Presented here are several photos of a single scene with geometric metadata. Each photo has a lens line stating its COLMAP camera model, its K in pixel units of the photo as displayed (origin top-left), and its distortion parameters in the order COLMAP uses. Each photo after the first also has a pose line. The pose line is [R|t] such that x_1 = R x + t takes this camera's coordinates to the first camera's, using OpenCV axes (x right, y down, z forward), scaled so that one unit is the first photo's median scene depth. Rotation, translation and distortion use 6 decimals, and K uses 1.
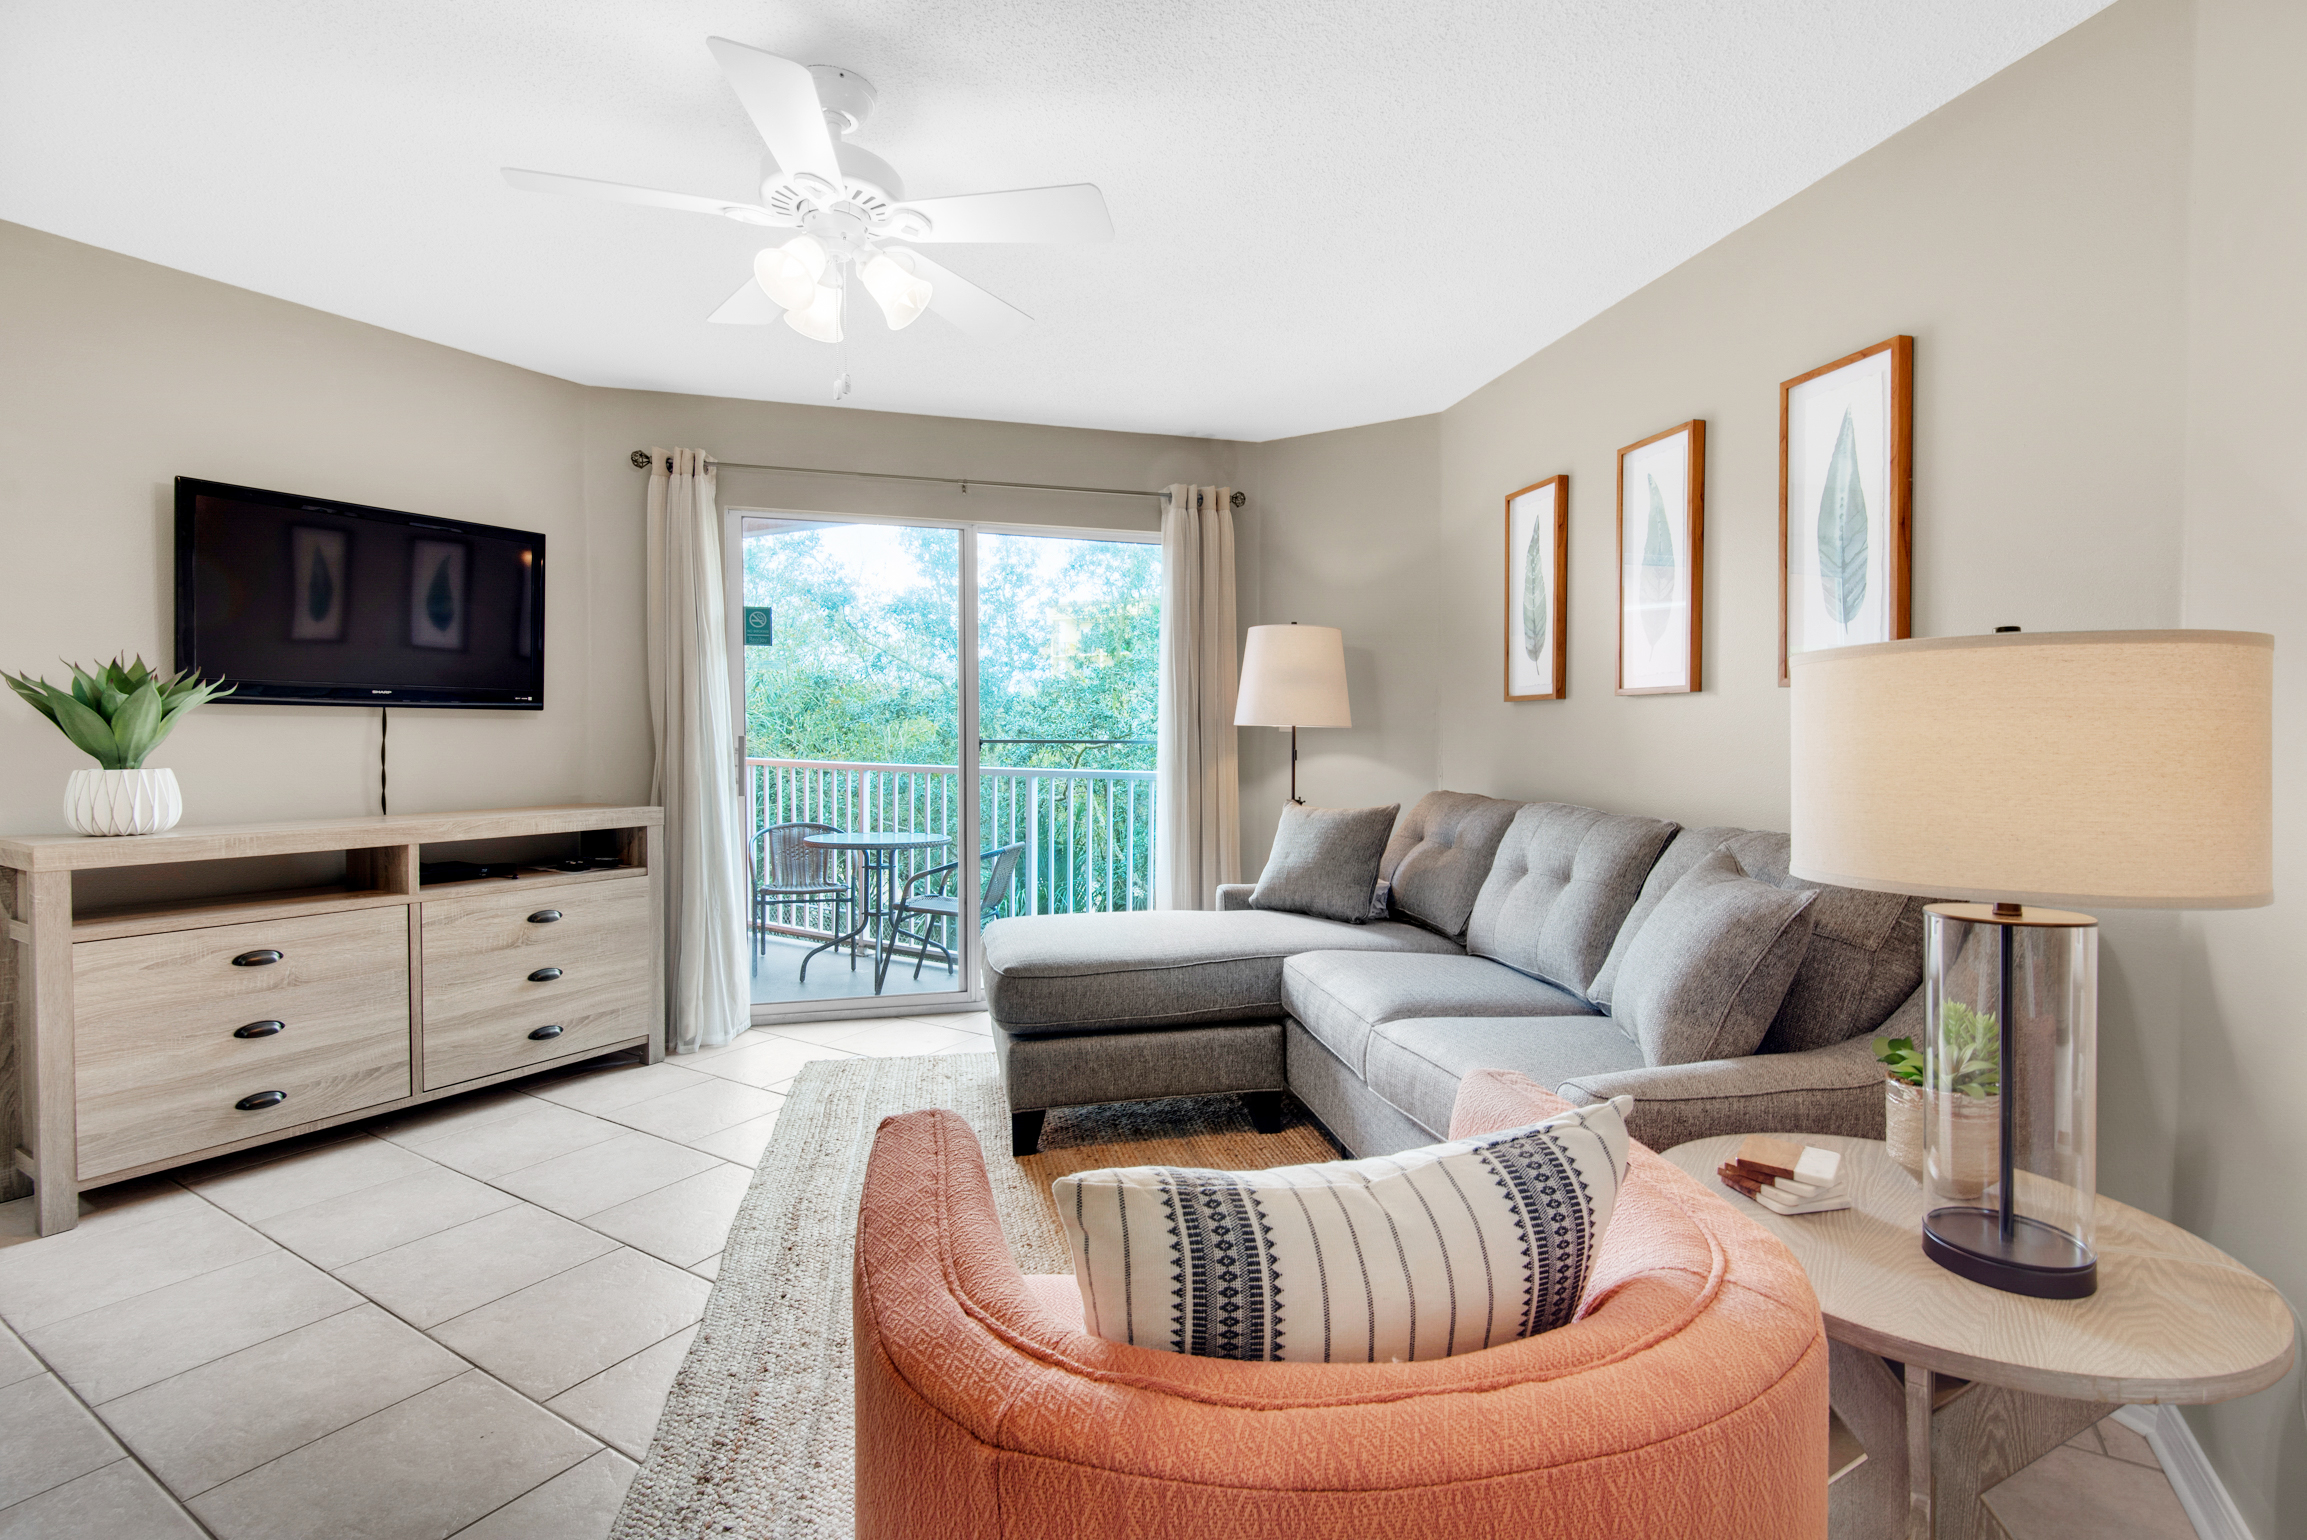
lens RADIAL K [[1040.0, 0, 1146.5], [0, 1040.0, 757.7], [0, 0, 1]] dist [0.002684, -0.001057]
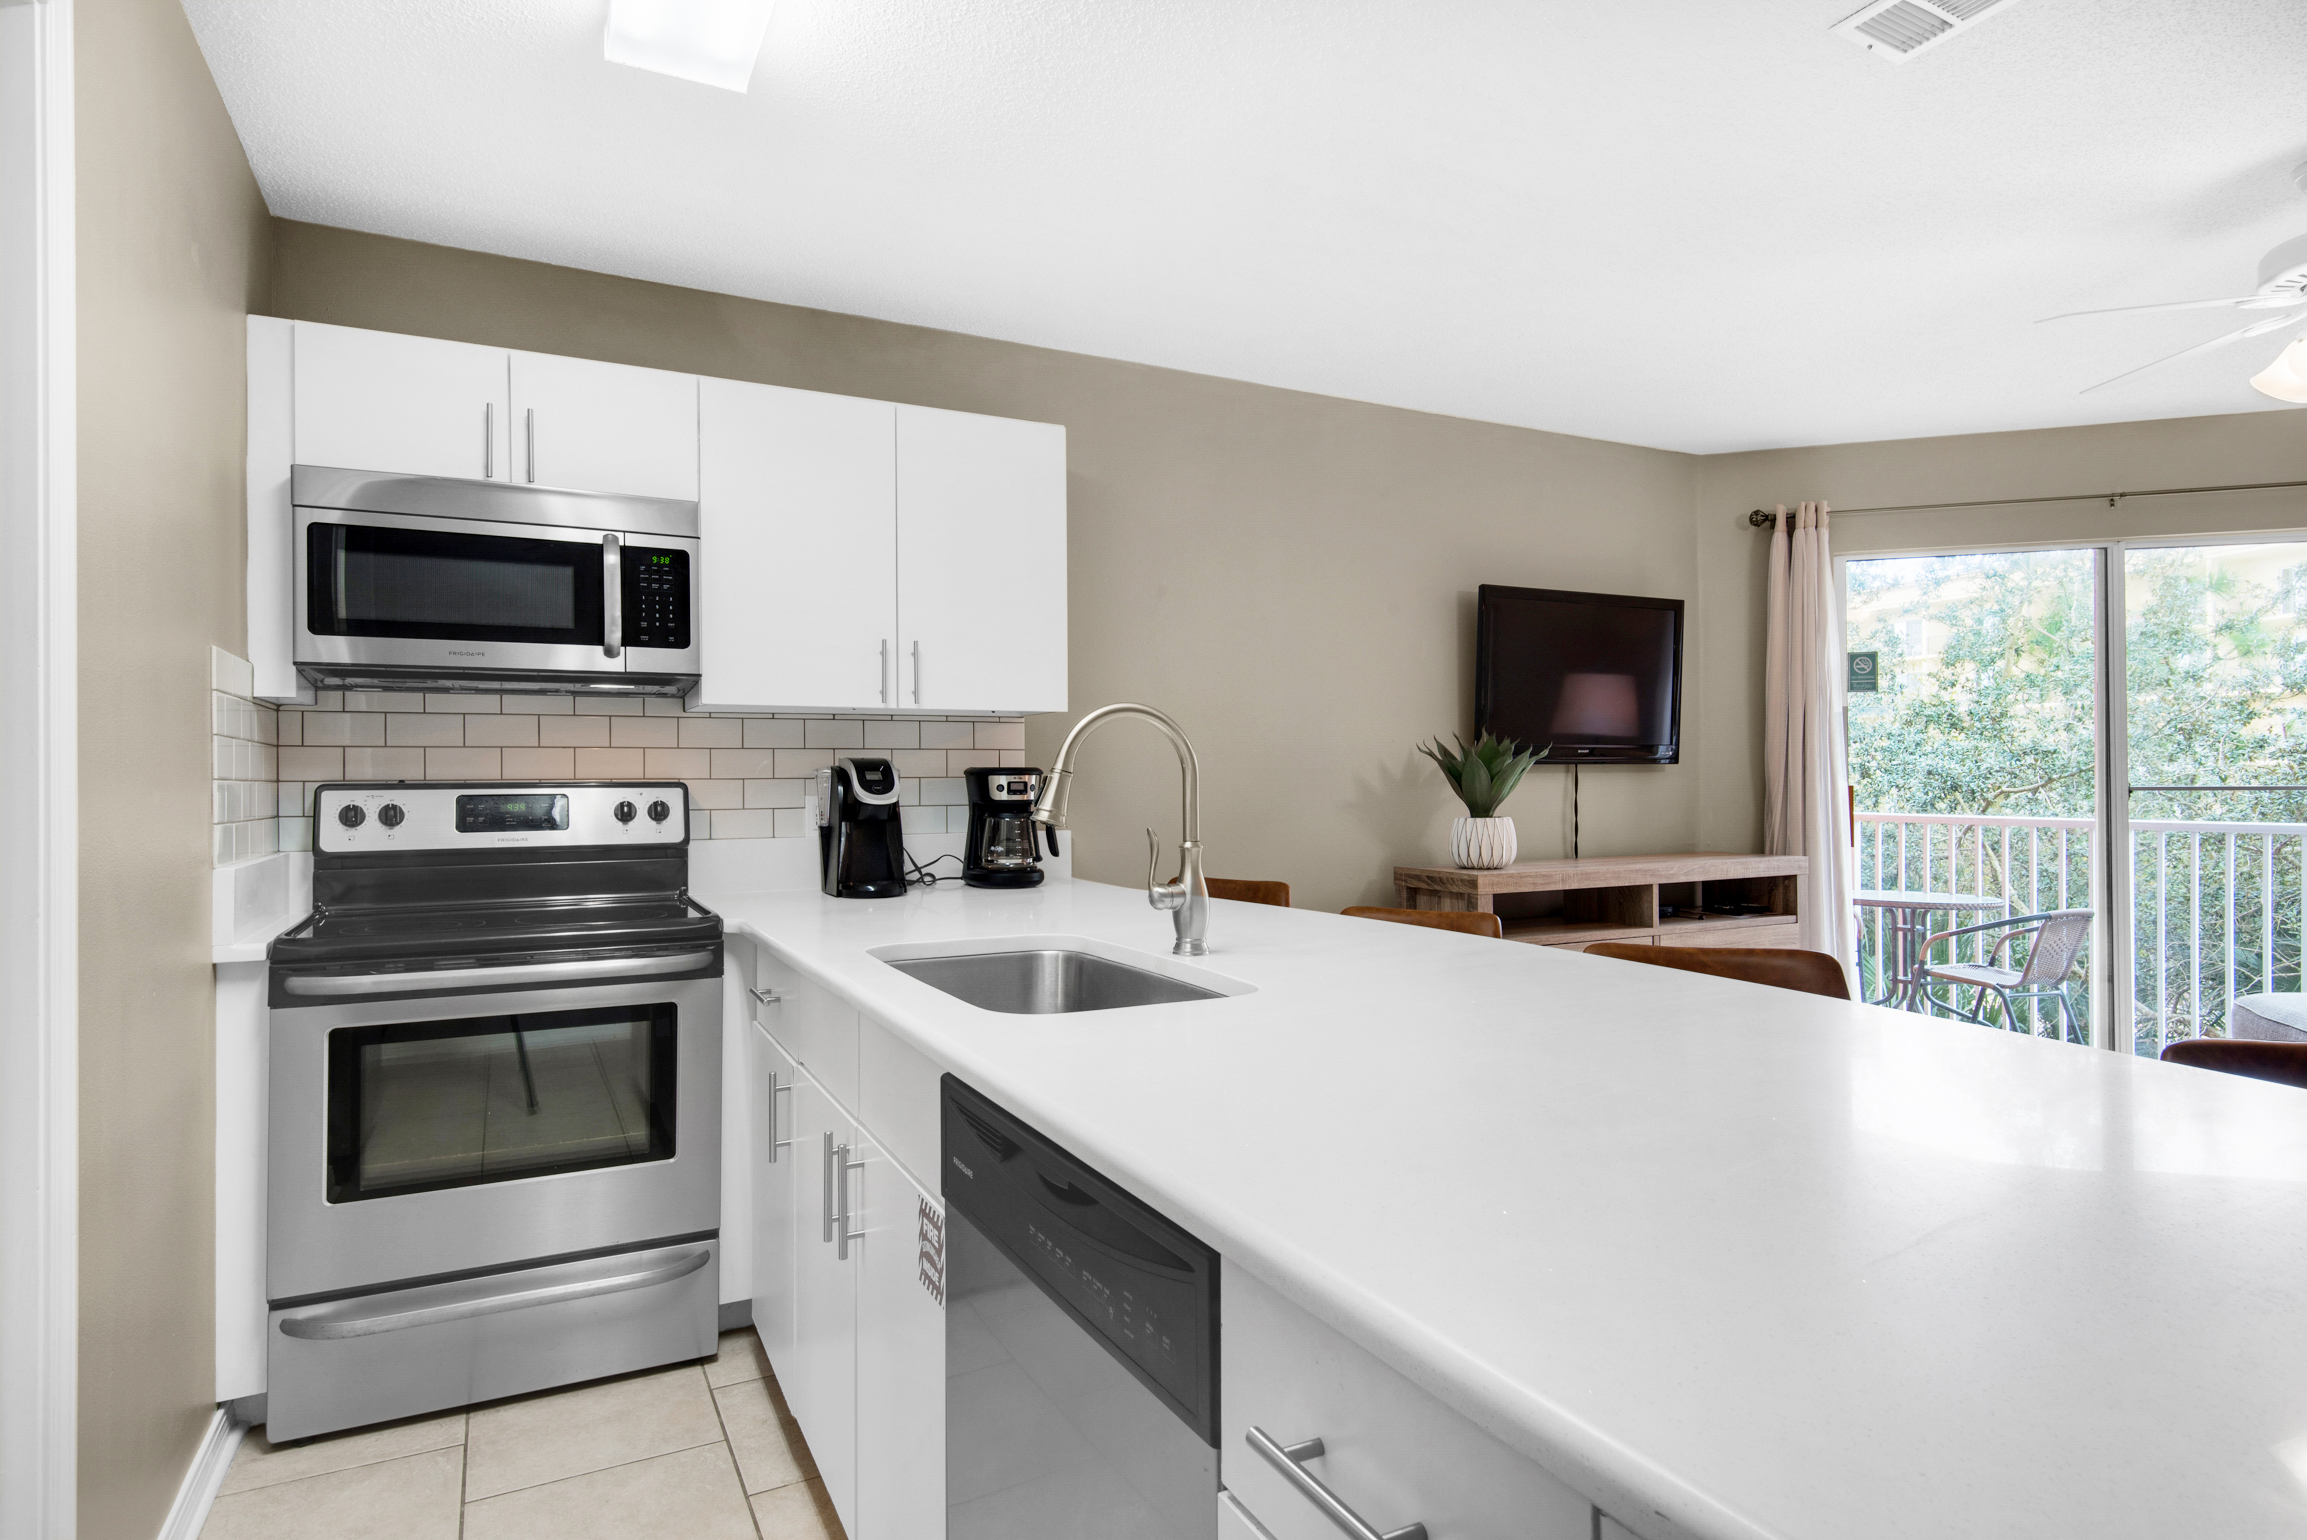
lens RADIAL K [[1250.6, 0, 1151.0], [0, 1250.6, 767.1], [0, 0, 1]] dist [-0.004545, -0.000915]
pose [[0.853778, -0.021343, -0.520200, -0.414216], [0.003921, 0.999395, -0.034567, 0.000136], [0.520623, 0.027473, 0.853345, -0.419096]]
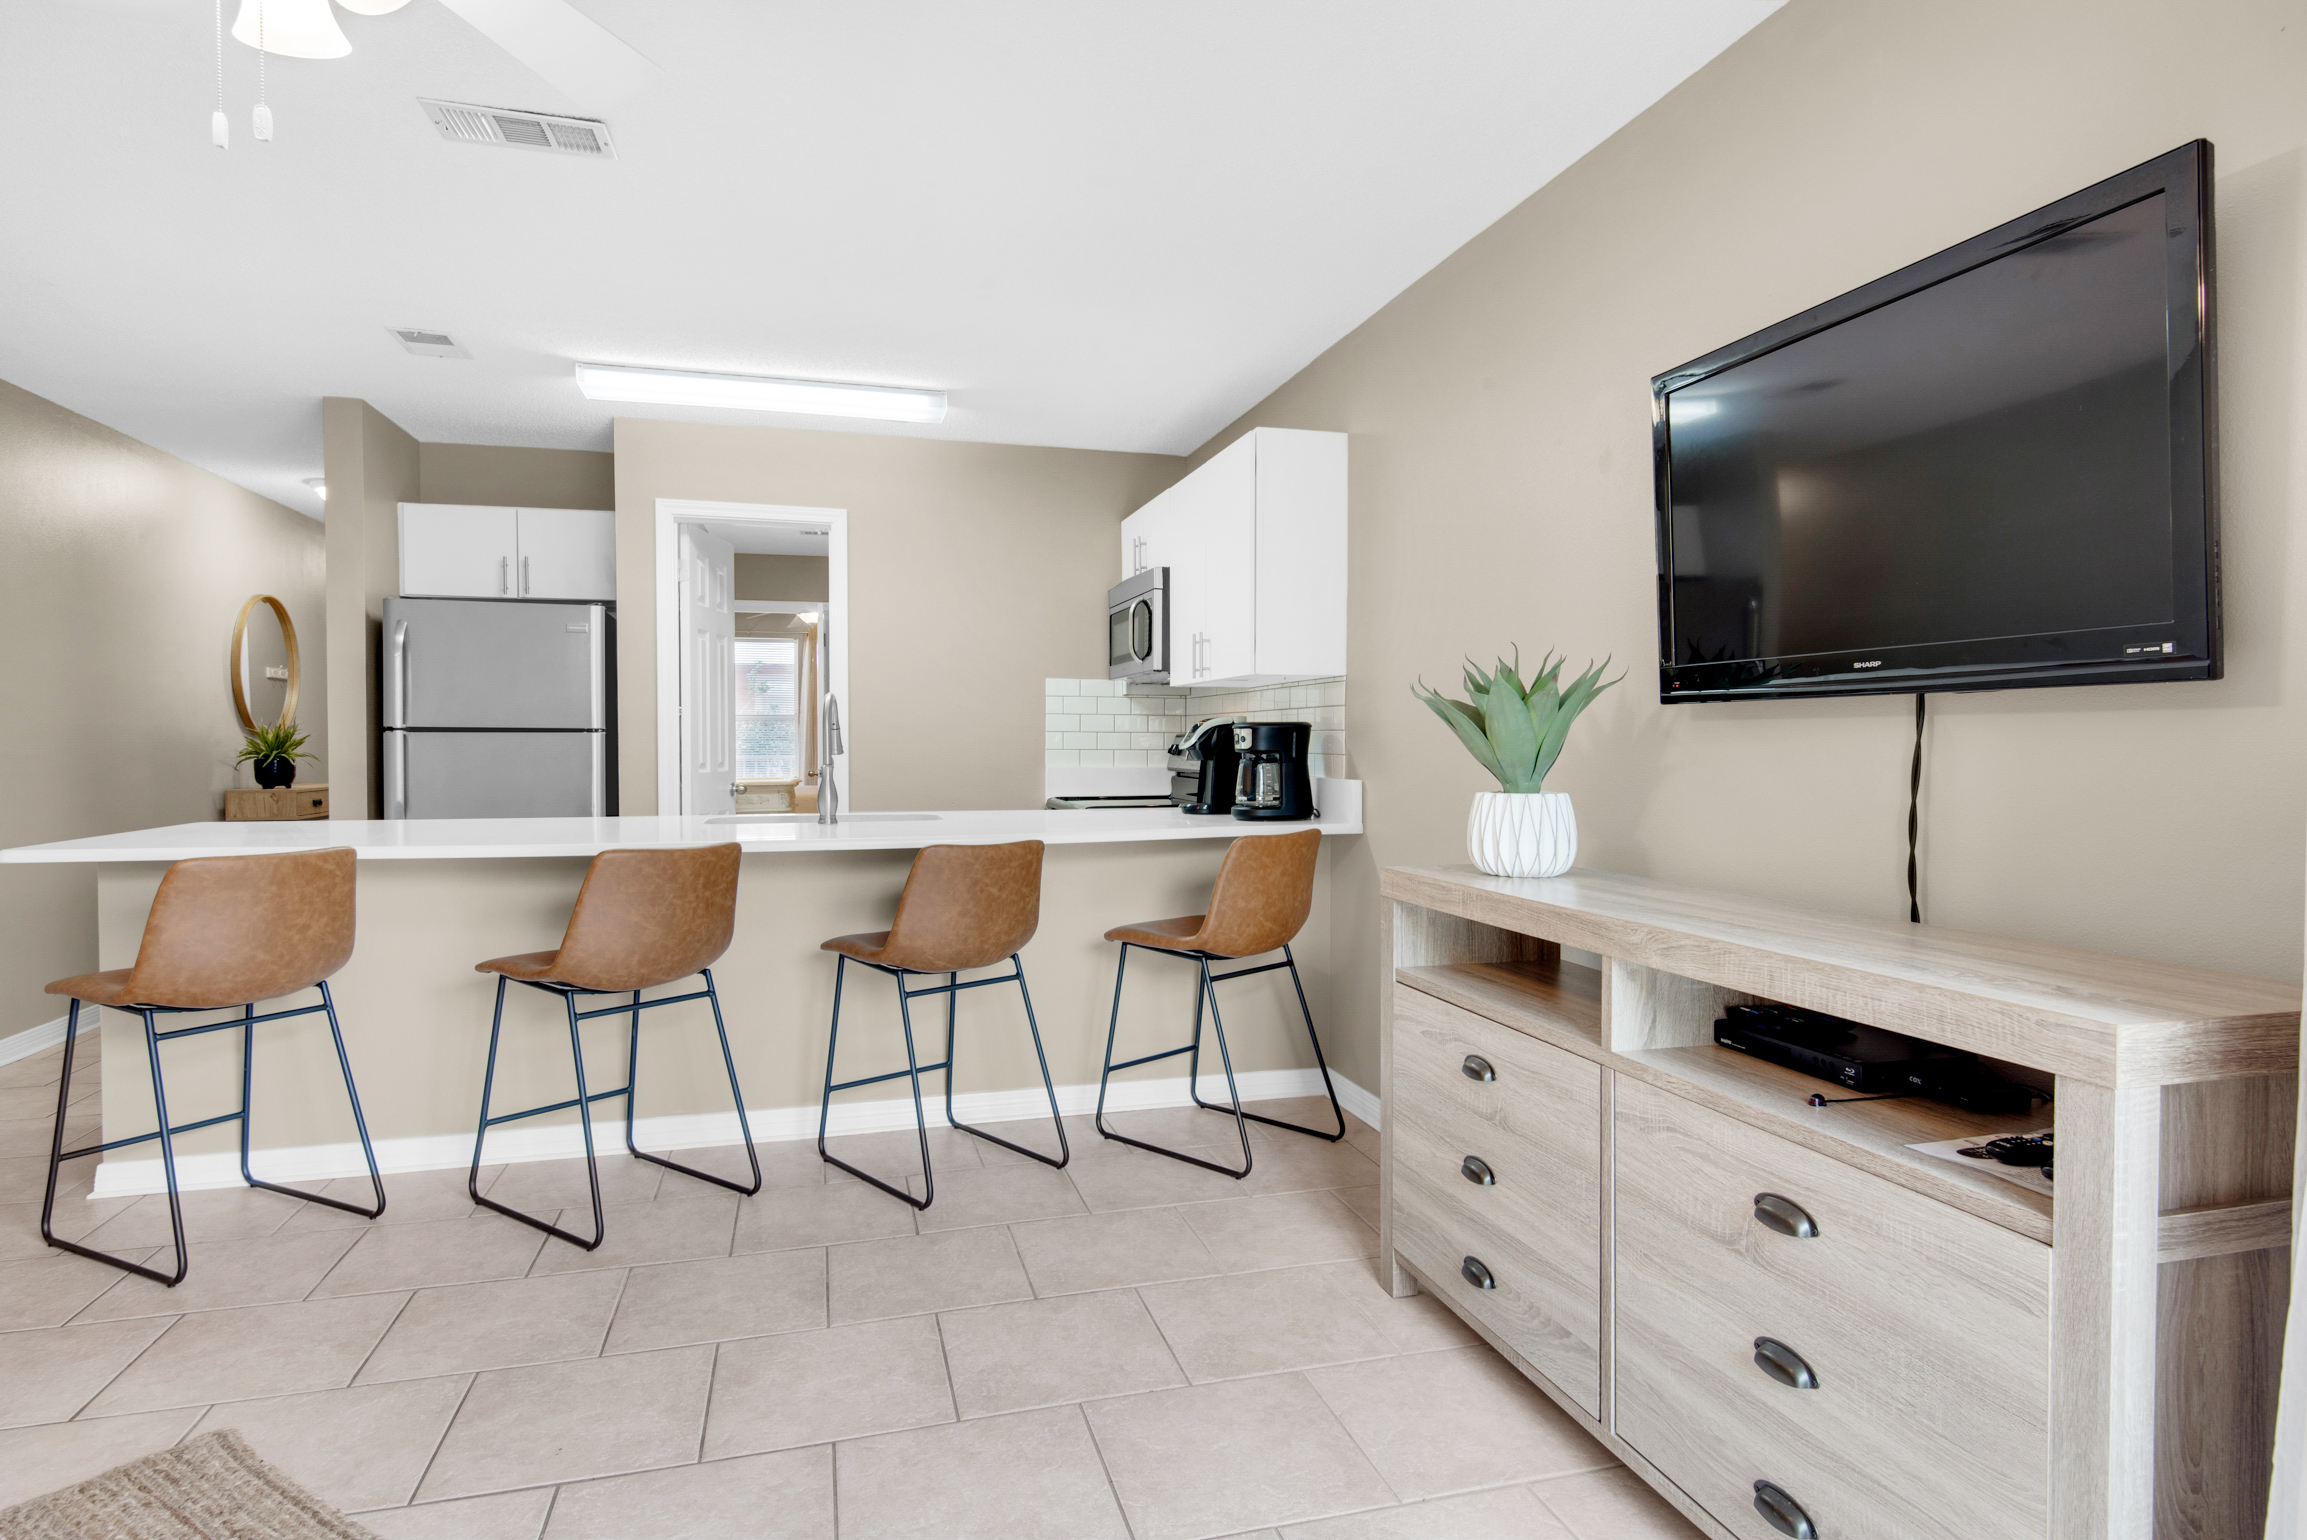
lens RADIAL K [[1250.6, 0, 1155.1], [0, 1250.6, 756.0], [0, 0, 1]] dist [-0.004545, -0.000915]
pose [[-0.680674, 0.000387, -0.732587, -0.070438], [-0.020709, 0.999590, 0.019769, -0.024707], [0.732294, 0.028628, -0.680387, 1.143533]]
